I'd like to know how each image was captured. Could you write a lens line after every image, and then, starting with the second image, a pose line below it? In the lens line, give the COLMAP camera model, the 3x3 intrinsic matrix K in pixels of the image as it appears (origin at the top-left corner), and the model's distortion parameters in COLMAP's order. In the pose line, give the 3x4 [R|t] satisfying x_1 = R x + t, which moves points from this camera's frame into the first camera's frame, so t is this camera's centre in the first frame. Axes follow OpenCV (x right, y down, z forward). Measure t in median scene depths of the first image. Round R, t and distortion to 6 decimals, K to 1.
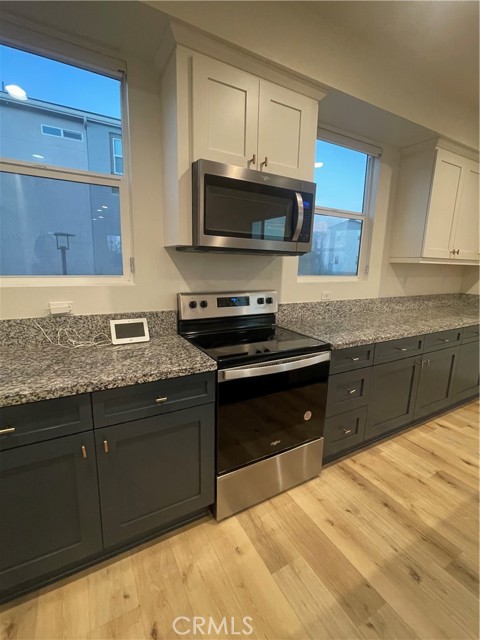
lens RADIAL K [[287.5, 0, 240.0], [0, 287.5, 320.0], [0, 0, 1]] dist [-0.000818, 0.000060]
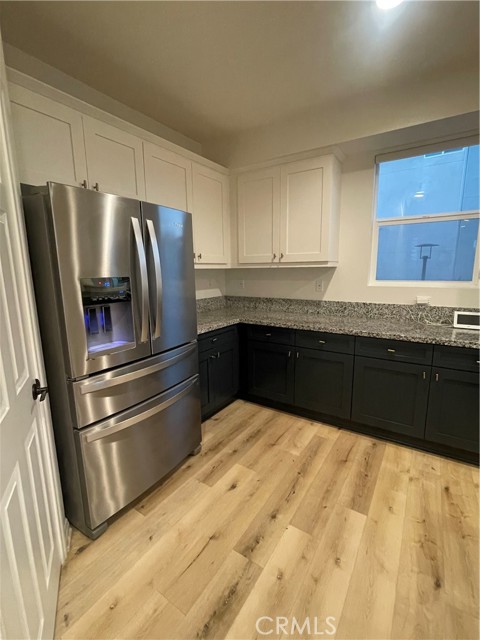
lens RADIAL K [[287.5, 0, 240.0], [0, 287.5, 320.0], [0, 0, 1]] dist [-0.000818, 0.000060]
pose [[0.458957, 0.128081, -0.879178, 0.333225], [-0.142516, 0.987353, 0.069443, 0.095997], [0.876953, 0.093426, 0.471407, -0.637704]]
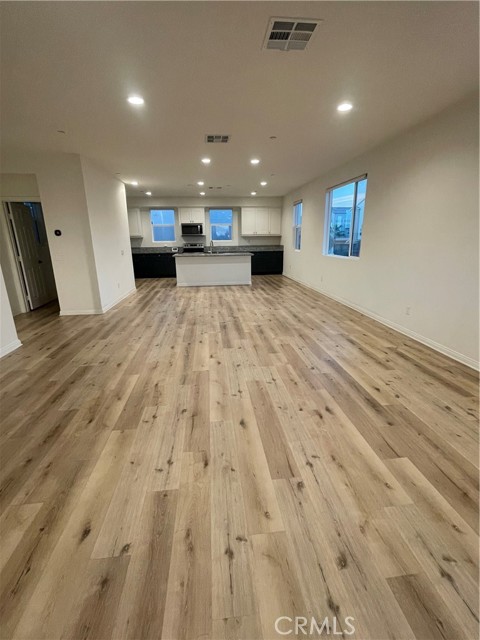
lens RADIAL K [[301.3, 0, 240.0], [0, 301.3, 320.0], [0, 0, 1]] dist [0.034596, 0.000080]
pose [[0.922072, 0.067836, -0.381027, 3.557474], [-0.038004, 0.995631, 0.085290, 0.954953], [0.385148, -0.064163, 0.920622, -4.650254]]
